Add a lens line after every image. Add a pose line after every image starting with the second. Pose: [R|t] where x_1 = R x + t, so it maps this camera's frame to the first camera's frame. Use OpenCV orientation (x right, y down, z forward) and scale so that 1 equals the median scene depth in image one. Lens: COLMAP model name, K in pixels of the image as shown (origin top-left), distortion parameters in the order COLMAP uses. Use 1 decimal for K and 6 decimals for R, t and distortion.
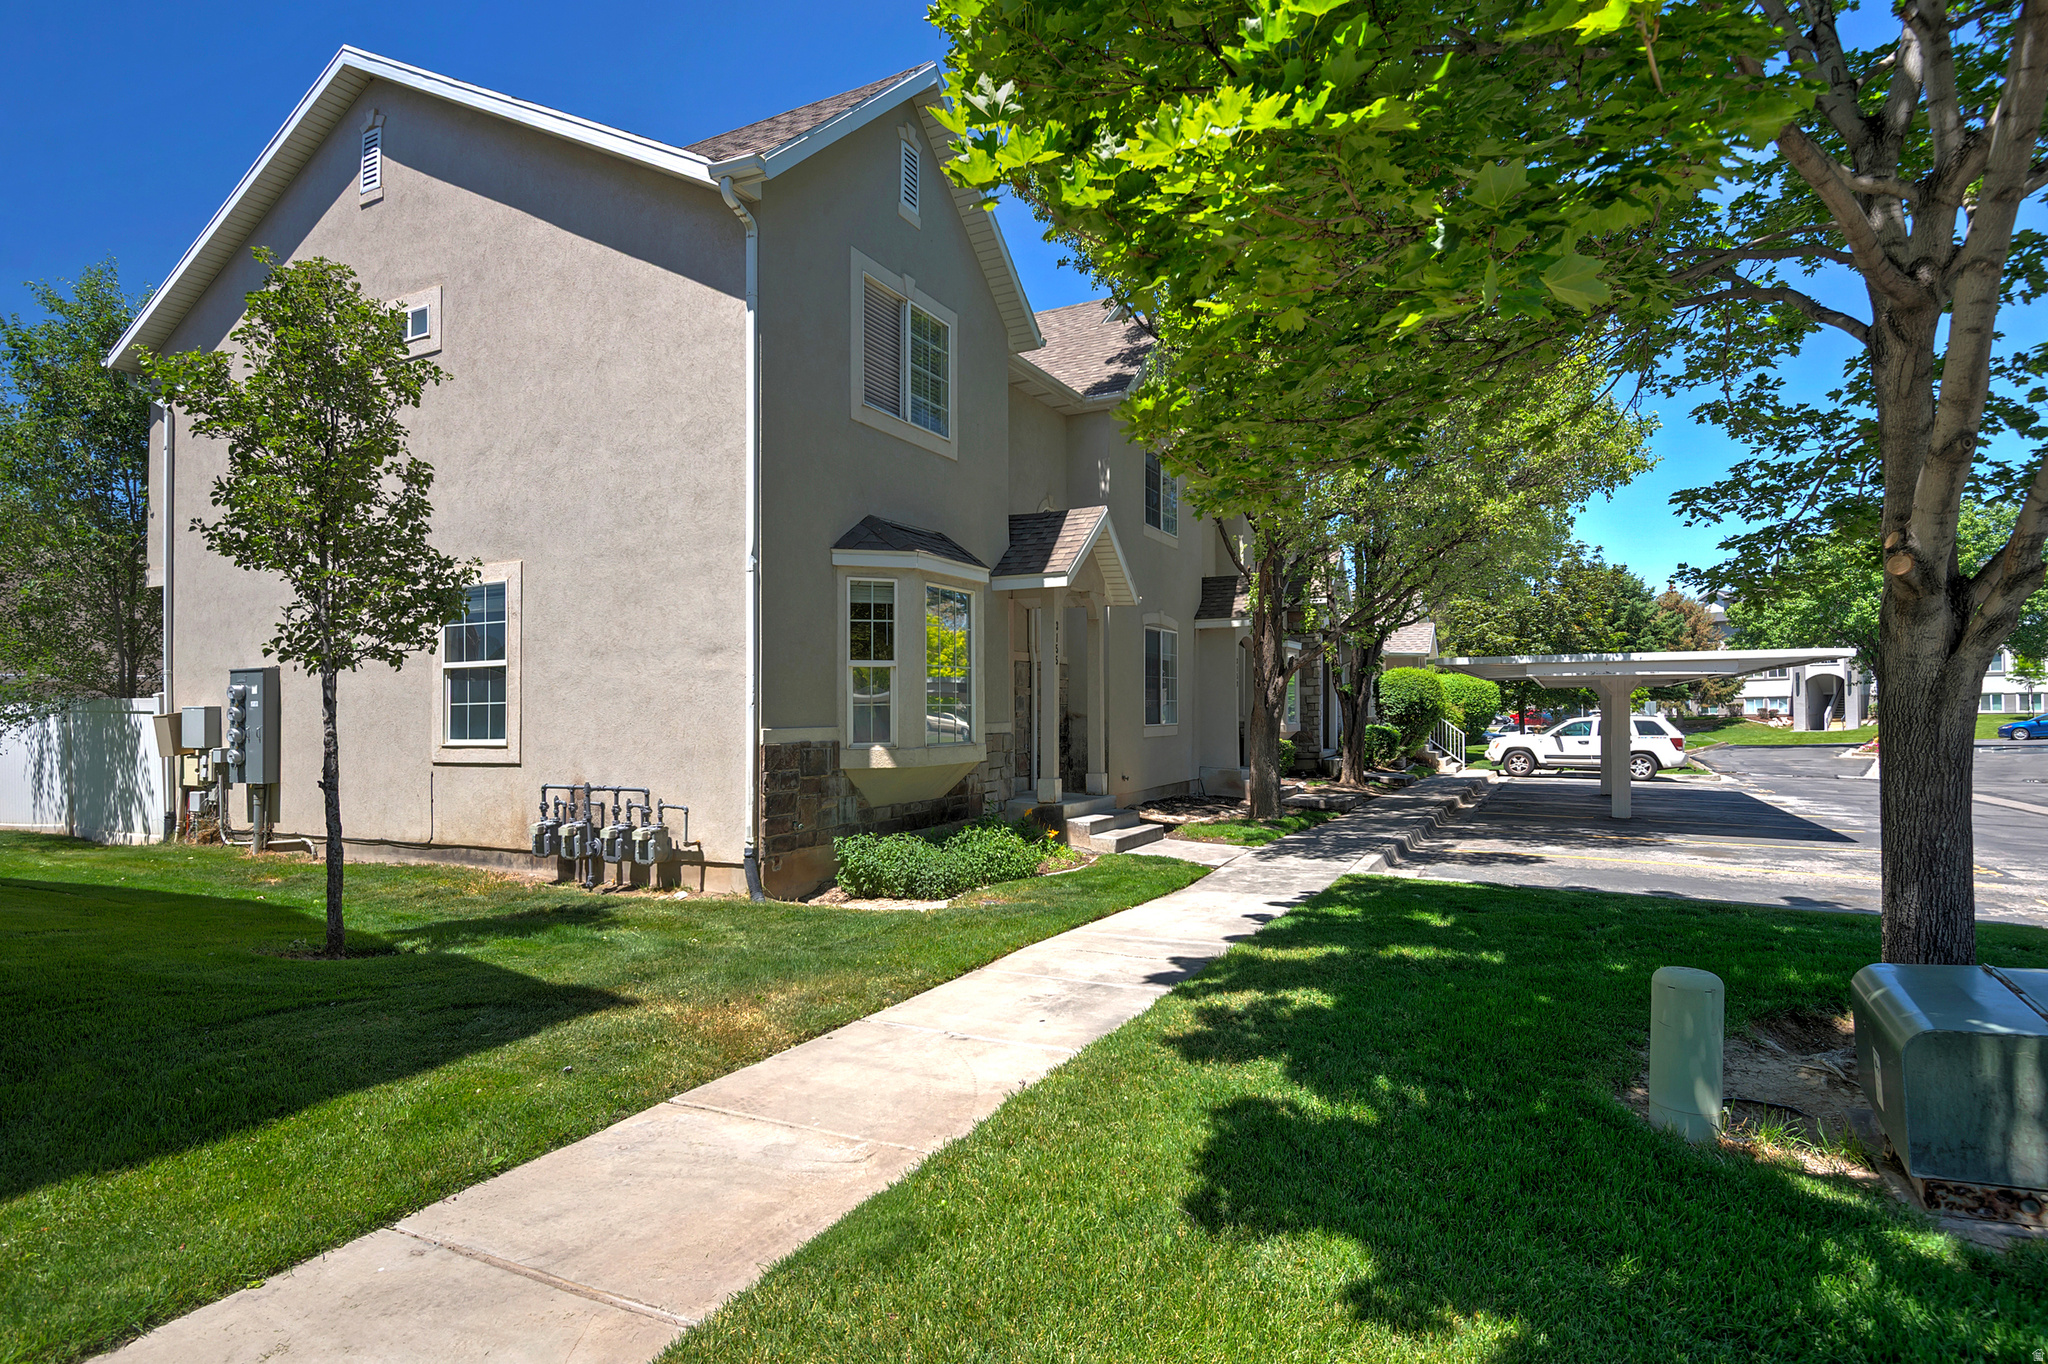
lens RADIAL K [[1118.0, 0, 1024.0], [0, 1118.0, 682.0], [0, 0, 1]] dist [0.004411, -0.001109]
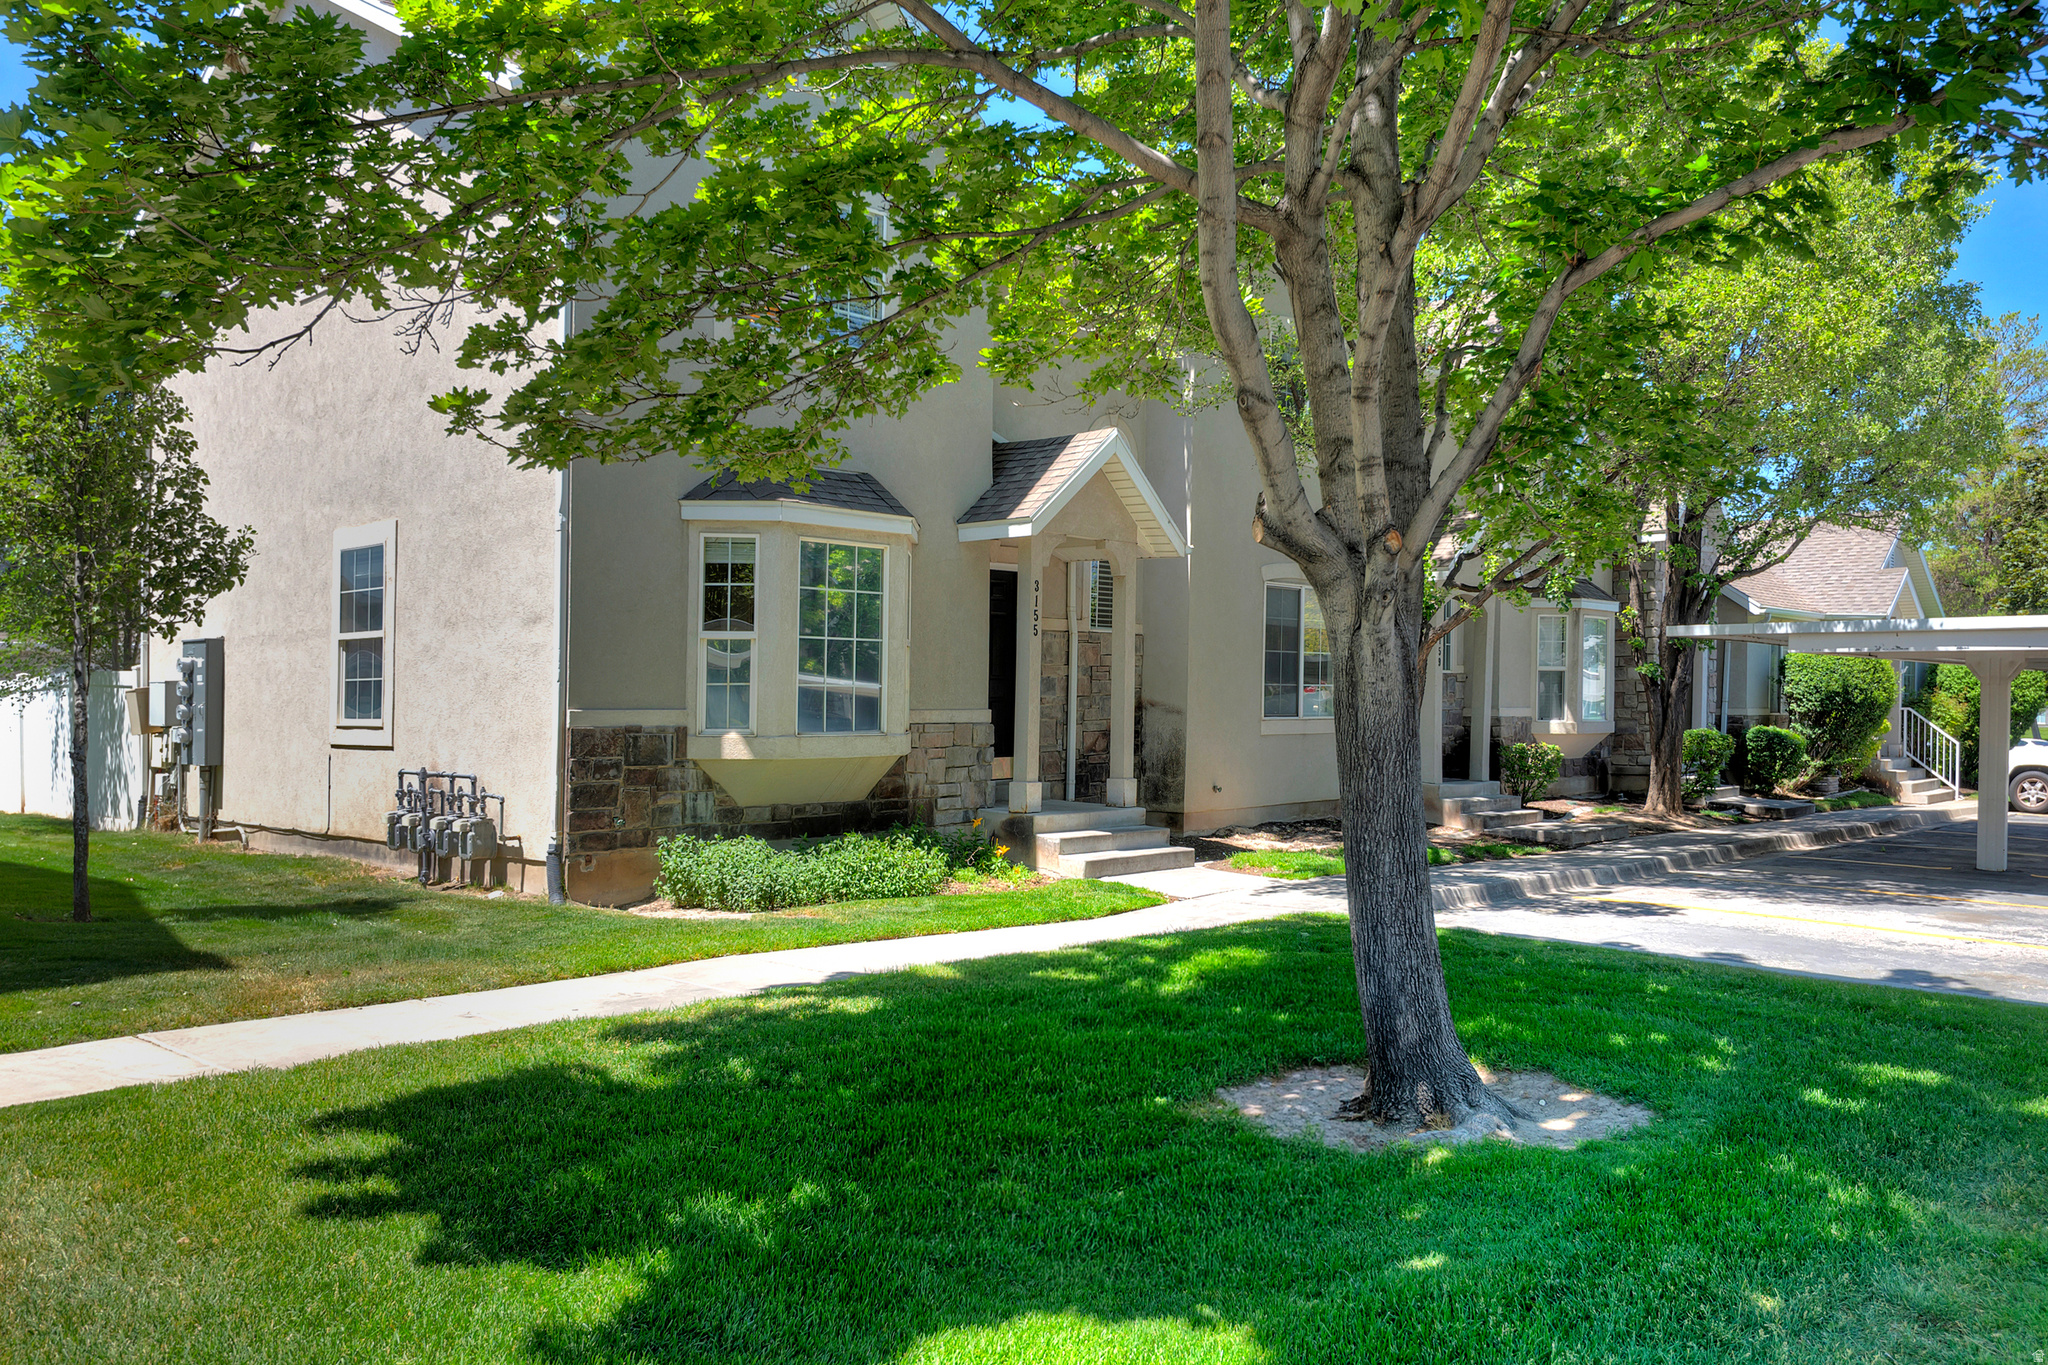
lens RADIAL K [[1666.6, 0, 1024.0], [0, 1666.6, 682.5], [0, 0, 1]] dist [-0.006927, 0.002864]
pose [[0.960661, 0.008588, -0.277592, 0.427859], [-0.004403, 0.999867, 0.015697, -0.001526], [0.277690, -0.013857, 0.960571, -0.145744]]
